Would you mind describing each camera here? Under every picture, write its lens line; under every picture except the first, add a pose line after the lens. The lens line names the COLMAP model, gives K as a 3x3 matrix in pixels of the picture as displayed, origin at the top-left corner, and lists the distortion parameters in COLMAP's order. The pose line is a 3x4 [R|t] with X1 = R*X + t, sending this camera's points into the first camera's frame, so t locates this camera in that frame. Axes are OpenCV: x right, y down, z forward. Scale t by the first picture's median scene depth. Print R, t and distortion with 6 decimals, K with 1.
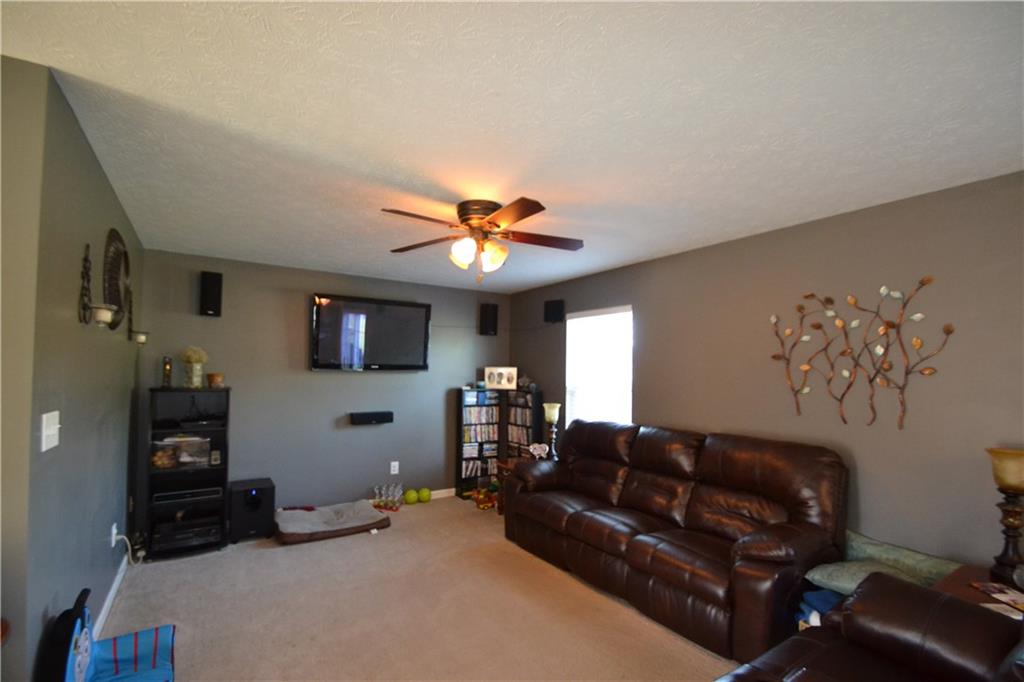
lens RADIAL K [[460.4, 0, 510.5], [0, 460.4, 348.0], [0, 0, 1]] dist [-0.005238, -0.004784]
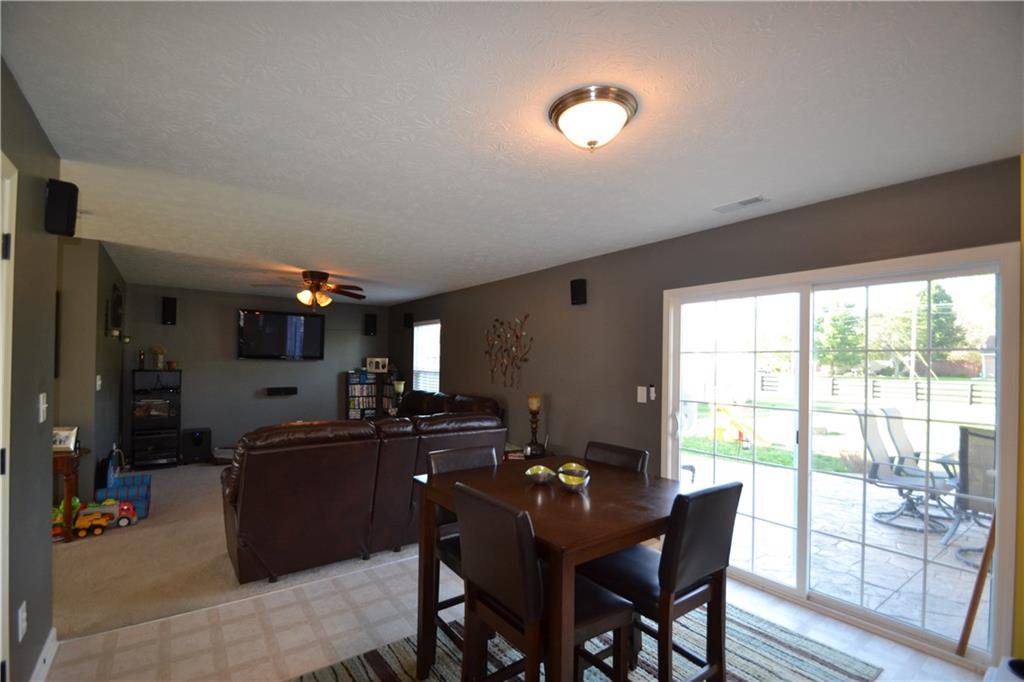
lens RADIAL K [[460.4, 0, 513.3], [0, 460.4, 346.5], [0, 0, 1]] dist [-0.005238, -0.004784]
pose [[0.998331, 0.002998, 0.057681, 0.426390], [-0.003997, 0.999844, 0.017213, -0.026401], [-0.057620, -0.017414, 0.998187, -0.627807]]
